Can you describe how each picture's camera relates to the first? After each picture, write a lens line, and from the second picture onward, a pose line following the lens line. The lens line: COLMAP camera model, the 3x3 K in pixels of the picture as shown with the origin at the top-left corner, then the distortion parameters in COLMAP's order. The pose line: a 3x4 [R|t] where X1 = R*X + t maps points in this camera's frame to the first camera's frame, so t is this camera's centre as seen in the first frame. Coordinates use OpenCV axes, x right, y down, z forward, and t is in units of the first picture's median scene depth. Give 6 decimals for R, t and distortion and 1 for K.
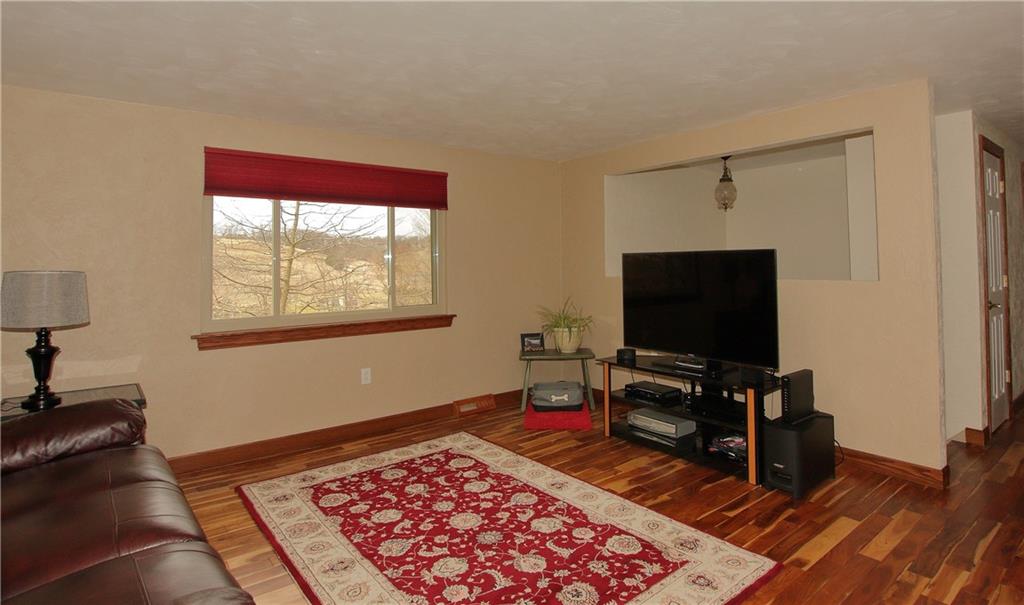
lens RADIAL K [[541.1, 0, 513.7], [0, 541.1, 304.2], [0, 0, 1]] dist [-0.002336, 0.000016]
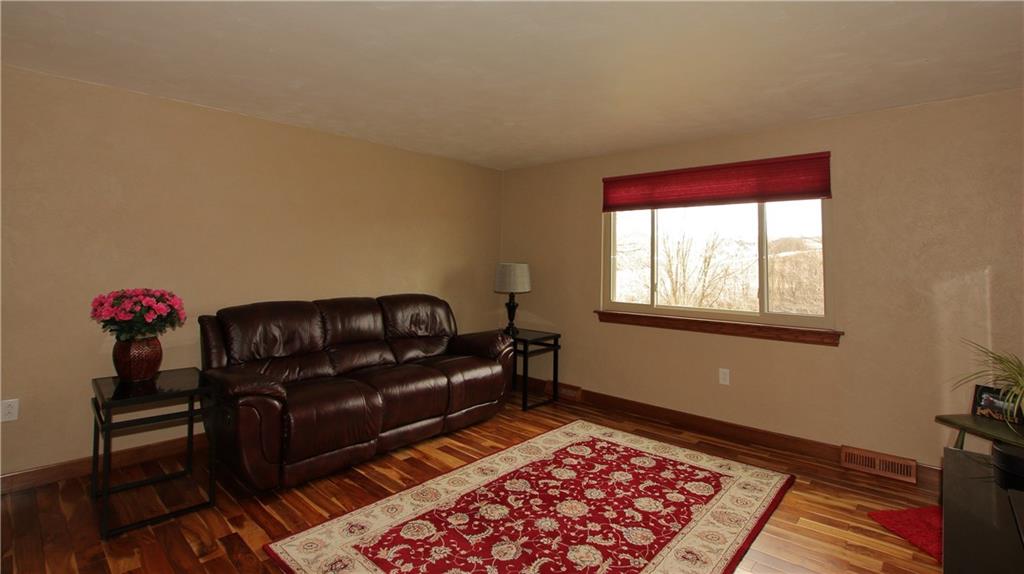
lens RADIAL K [[468.8, 0, 513.9], [0, 468.8, 282.7], [0, 0, 1]] dist [-0.022077, -0.000054]
pose [[0.161218, 0.053046, -0.985492, 0.714692], [-0.089105, 0.995259, 0.038994, -0.053715], [0.982888, 0.081526, 0.165181, 0.668415]]
